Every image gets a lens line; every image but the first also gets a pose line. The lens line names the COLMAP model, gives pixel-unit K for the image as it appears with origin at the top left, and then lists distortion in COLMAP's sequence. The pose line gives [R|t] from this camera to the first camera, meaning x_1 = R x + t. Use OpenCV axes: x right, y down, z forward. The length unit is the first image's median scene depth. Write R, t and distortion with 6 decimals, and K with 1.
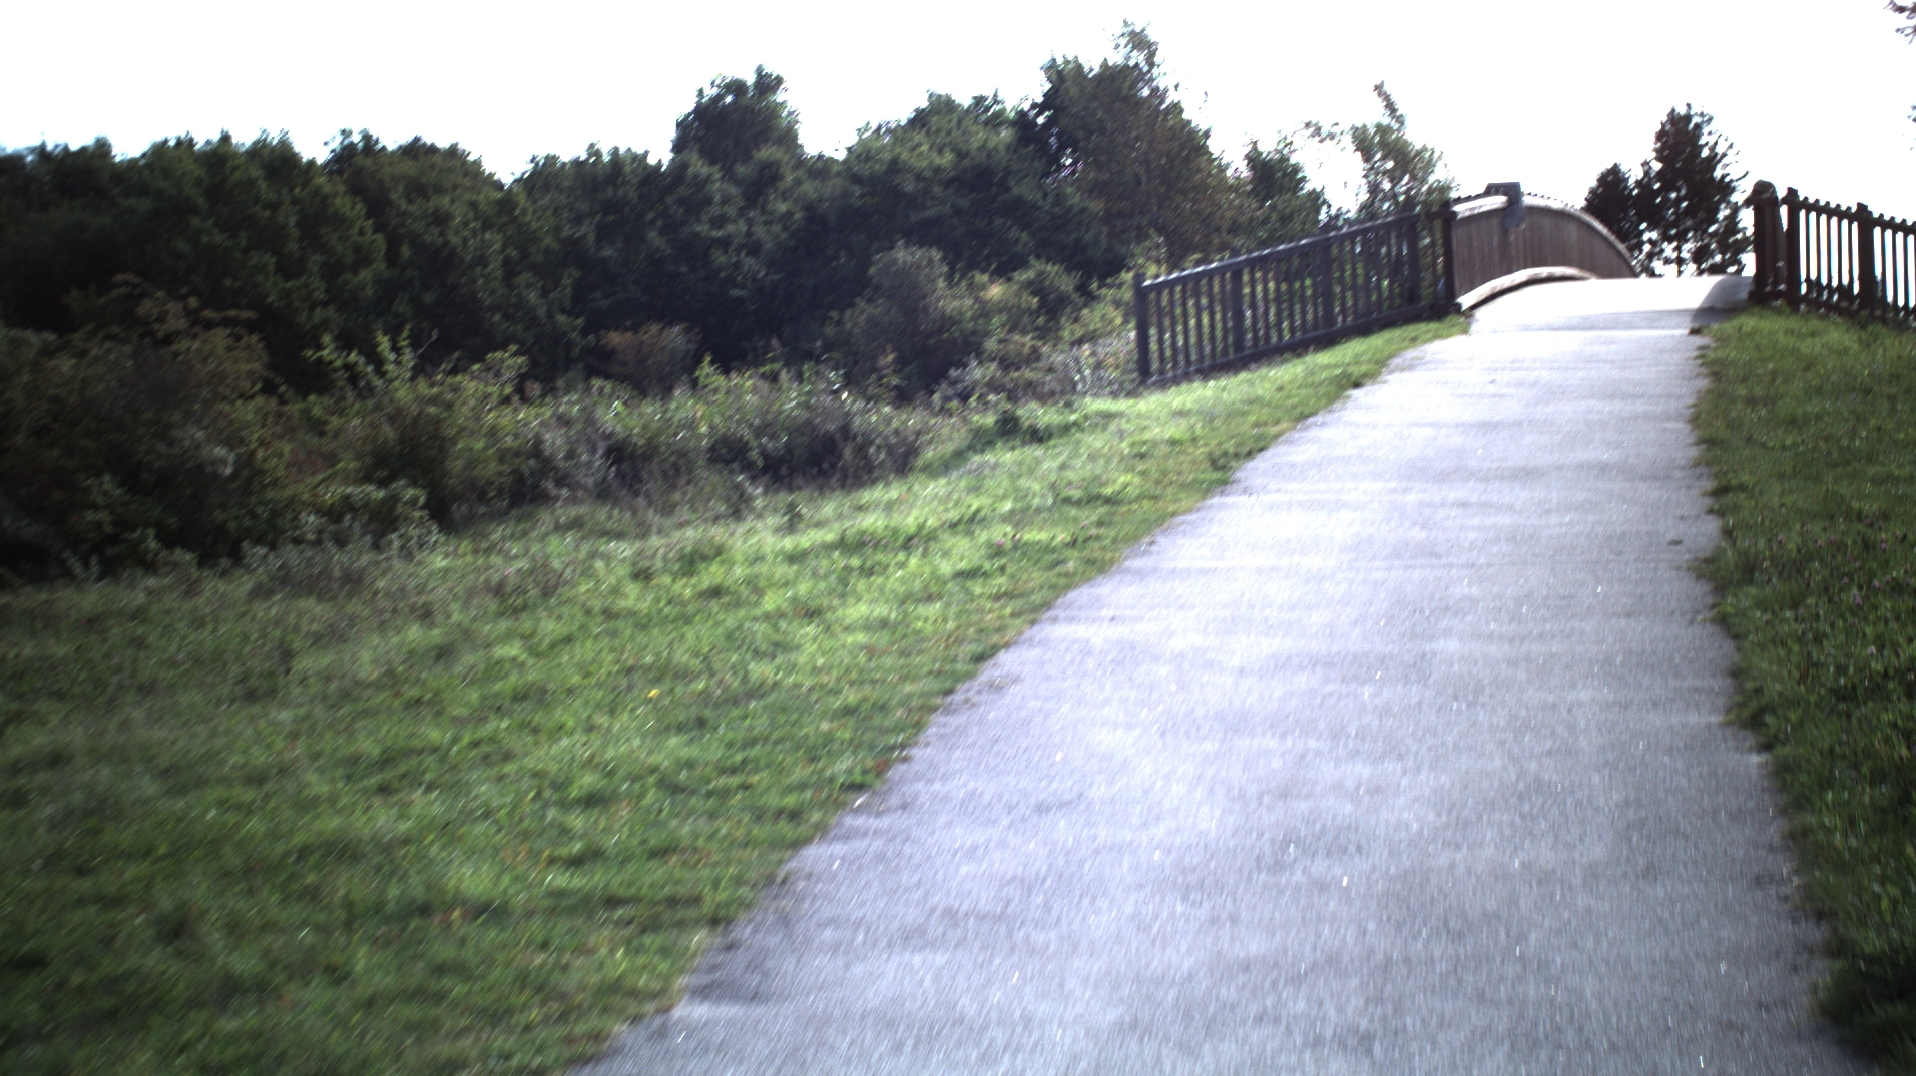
lens RADIAL K [[3487.8, 0, 966.0], [0, 3487.8, 538.7], [0, 0, 1]] dist [-0.274637, 0.000000]
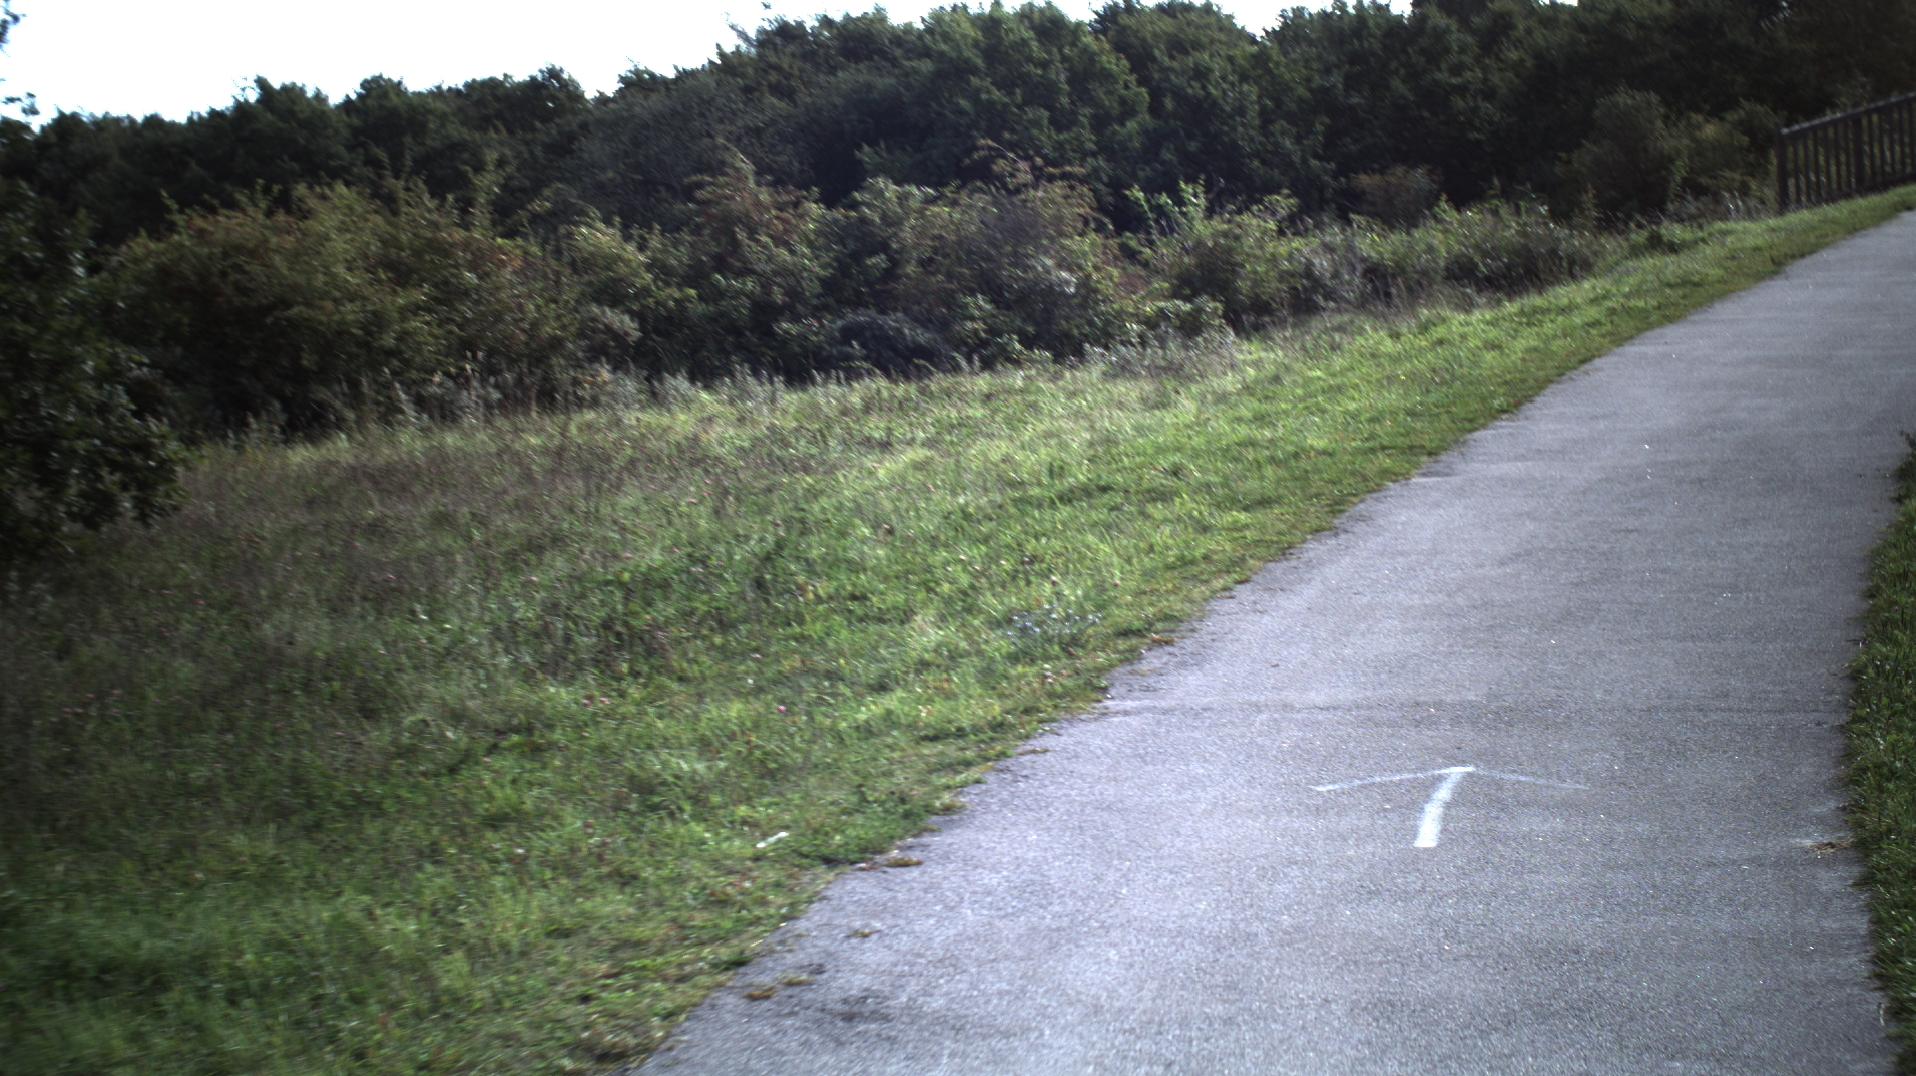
lens RADIAL K [[3487.8, 0, 968.5], [0, 3487.8, 541.0], [0, 0, 1]] dist [-0.274637, 0.000000]
pose [[0.977068, -0.006514, -0.212827, 0.008144], [0.016423, 0.998860, 0.044826, 0.004684], [0.212292, -0.047293, 0.976061, -0.090205]]
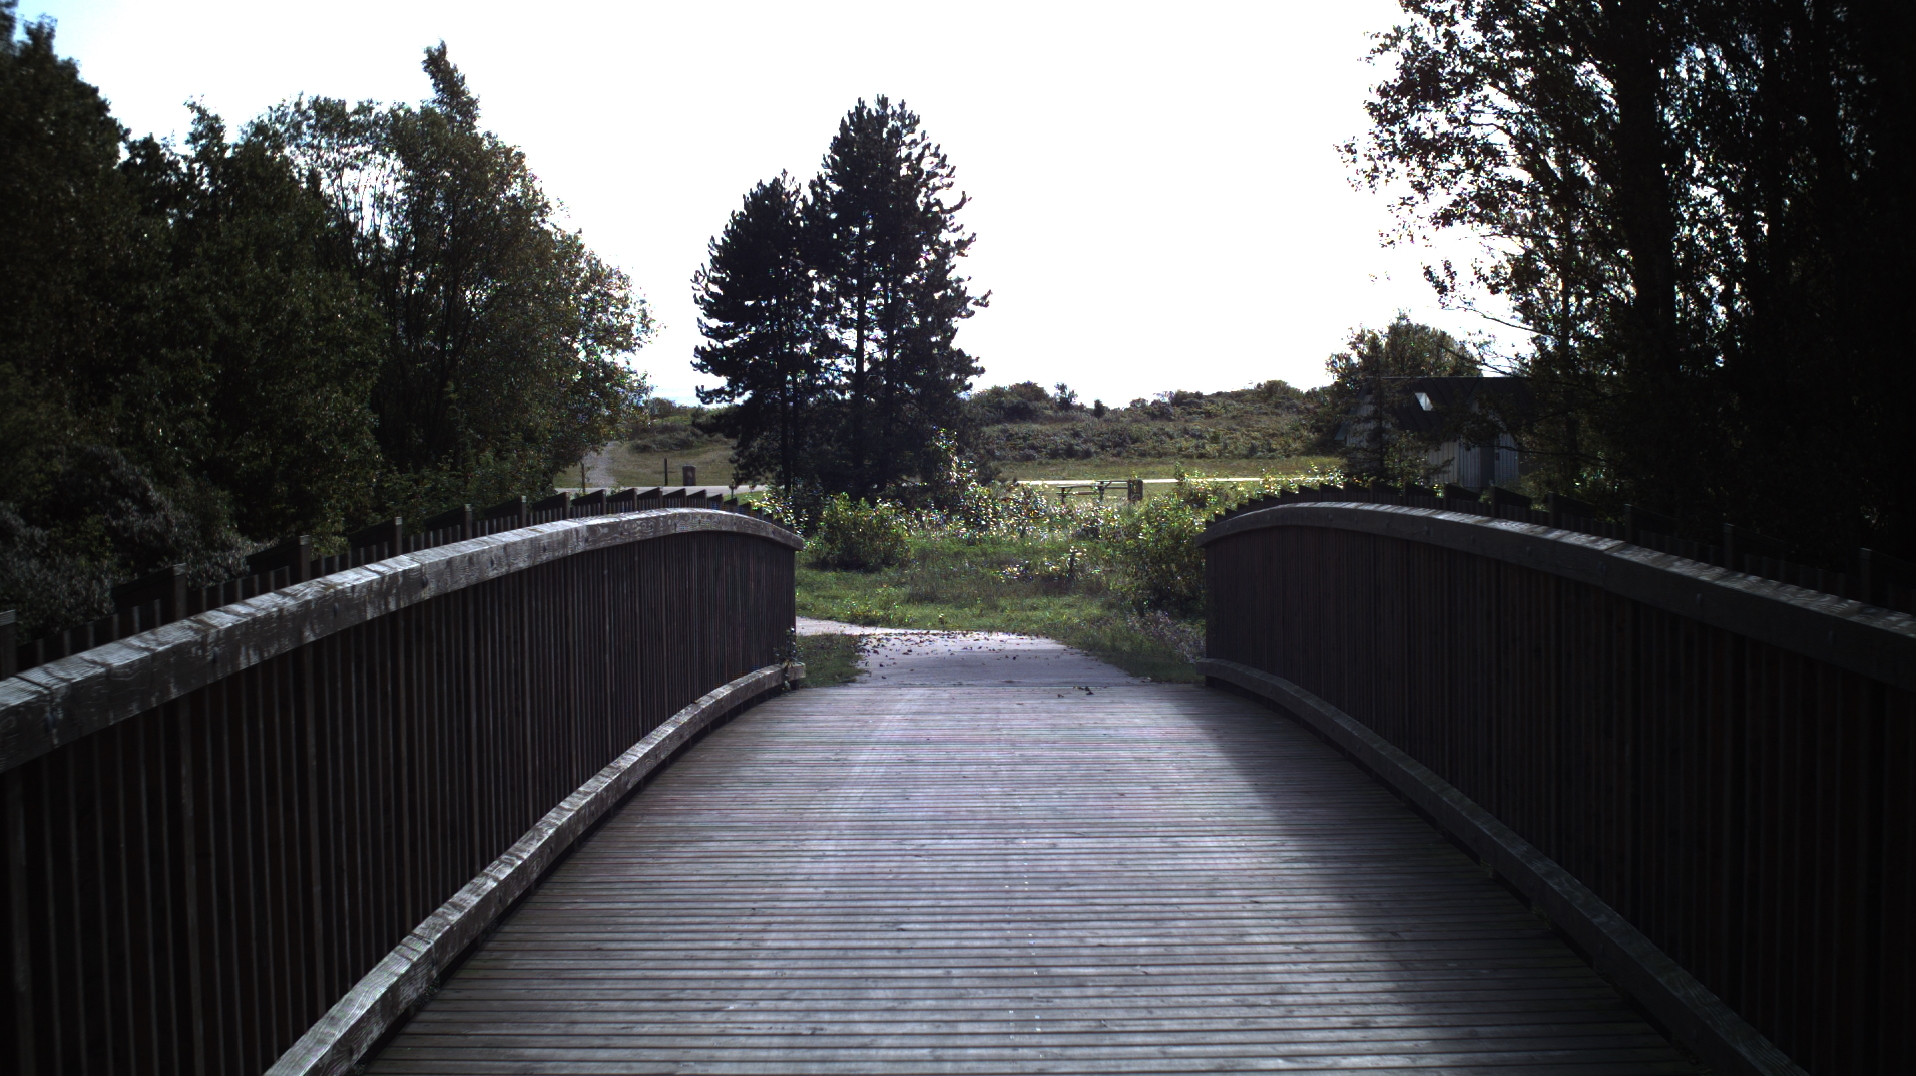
lens RADIAL K [[3487.8, 0, 957.8], [0, 3487.8, 528.5], [0, 0, 1]] dist [-0.274637, 0.000000]
pose [[0.971632, 0.022827, 0.235394, 0.089608], [-0.021395, 0.999734, -0.008639, -0.049478], [-0.235528, 0.003357, 0.971862, 0.454090]]
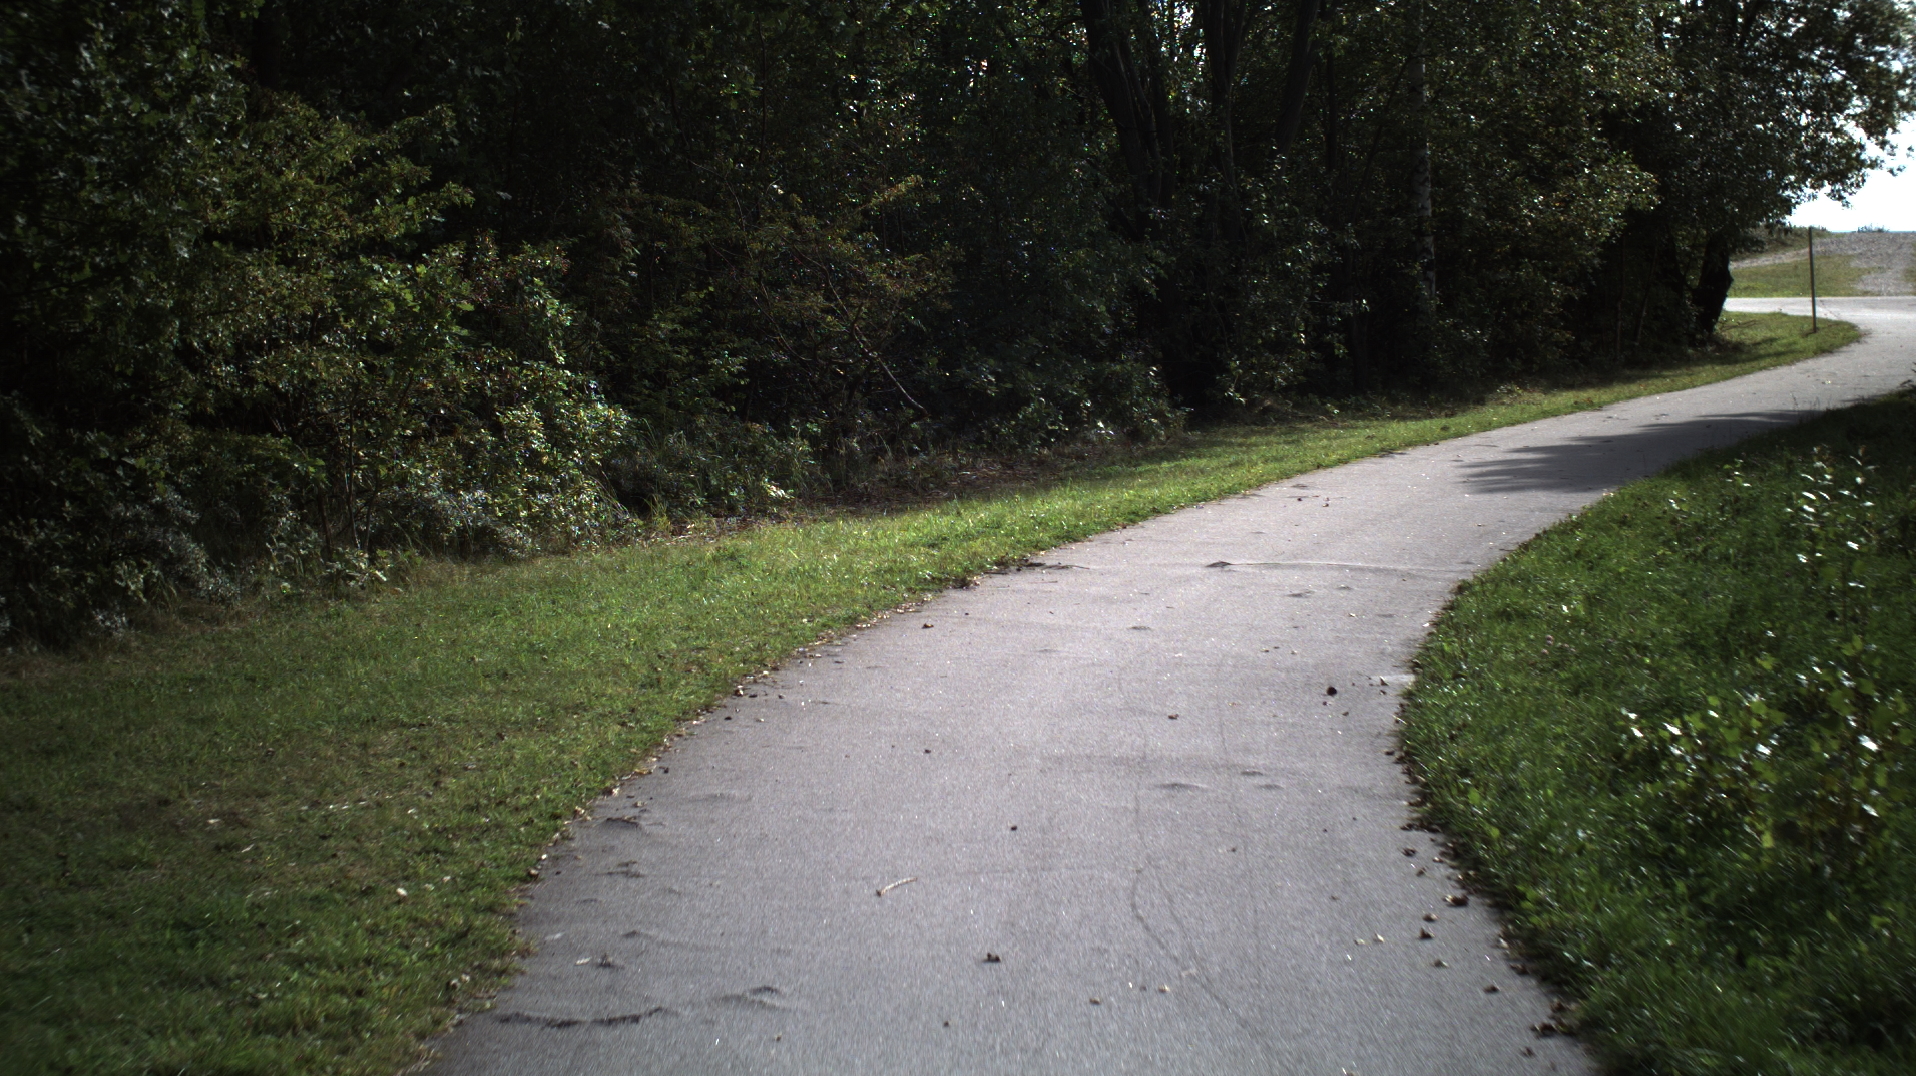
lens RADIAL K [[3487.8, 0, 965.2], [0, 3487.8, 540.1], [0, 0, 1]] dist [-0.274637, 0.000000]
pose [[0.988573, 0.030792, -0.147566, 0.194305], [-0.023878, 0.998543, 0.048397, -0.054177], [0.148841, -0.044320, 0.987867, 1.098359]]
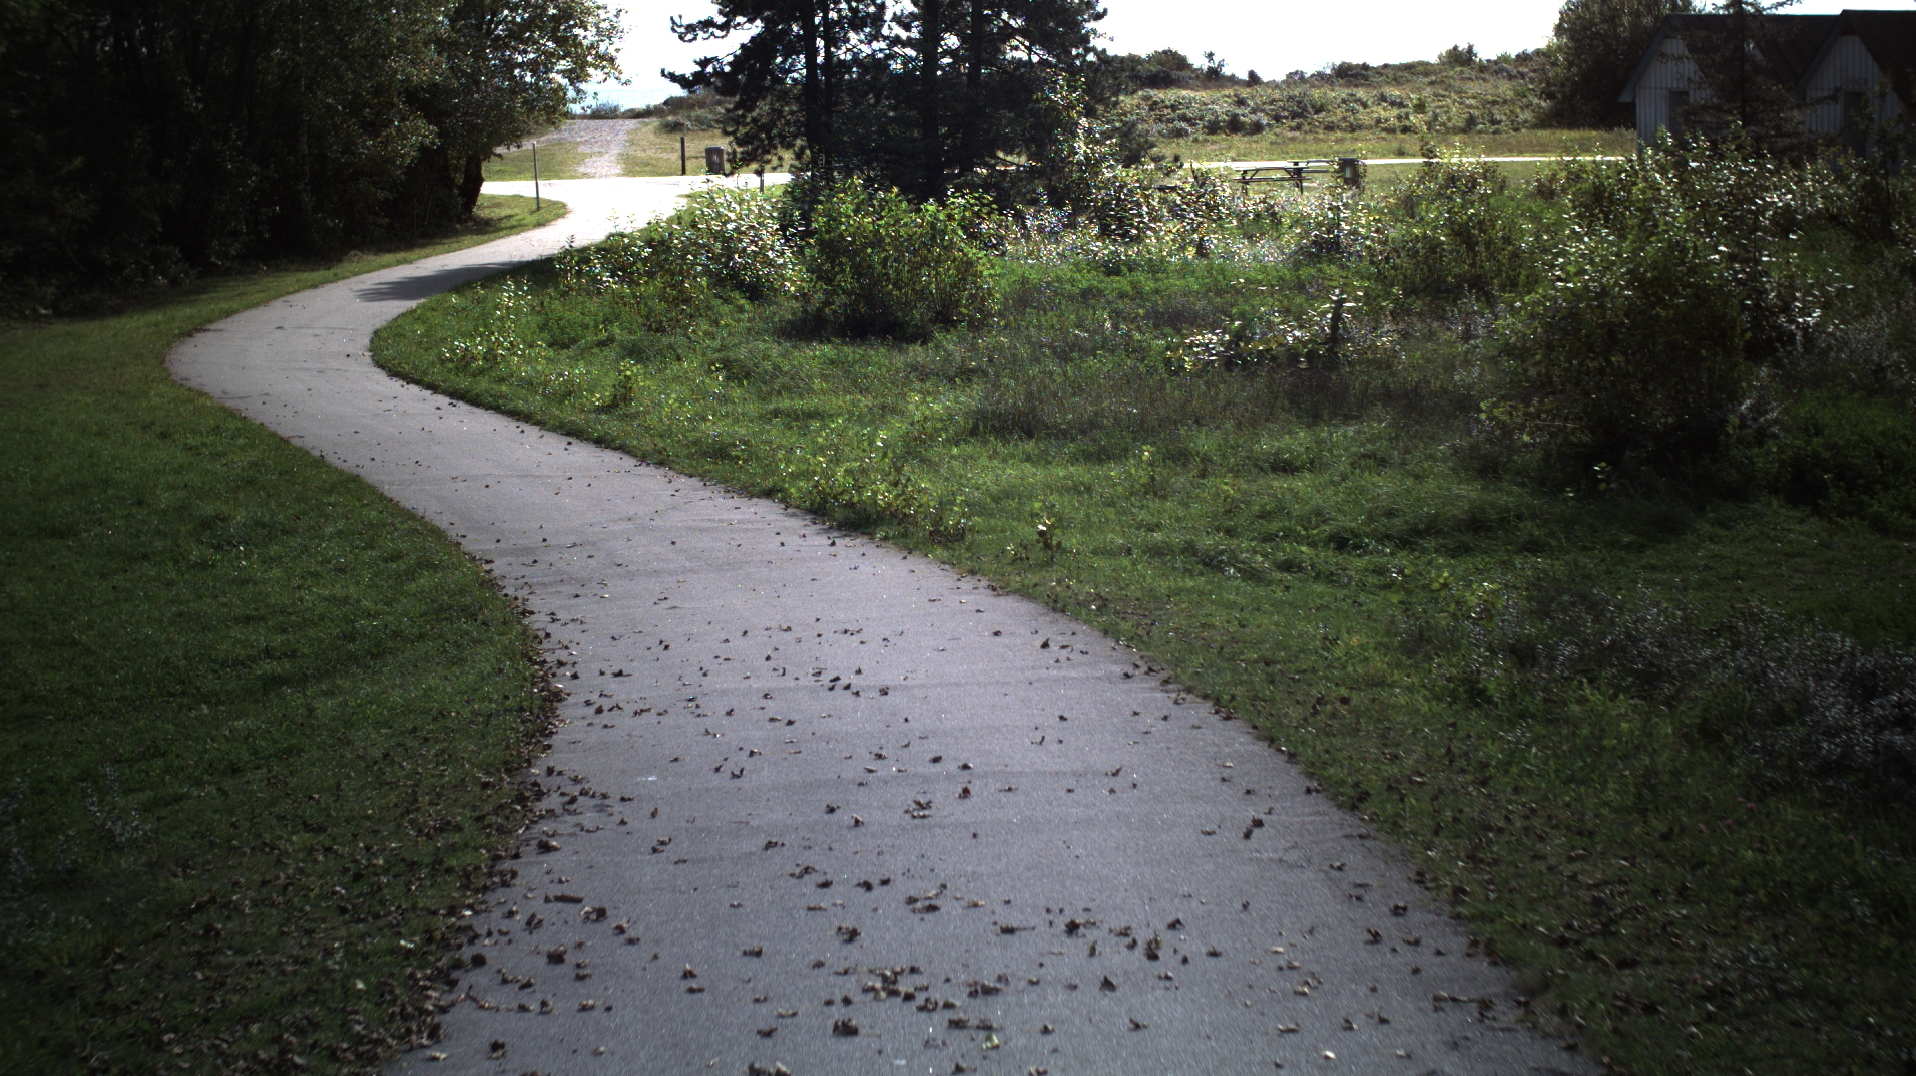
lens RADIAL K [[3487.8, 0, 941.2], [0, 3487.8, 526.8], [0, 0, 1]] dist [-0.274637, 0.000000]
pose [[0.980712, -0.004288, 0.195413, 0.177841], [-0.011647, 0.996701, 0.080324, -0.055913], [-0.195113, -0.081050, 0.977426, 0.819640]]
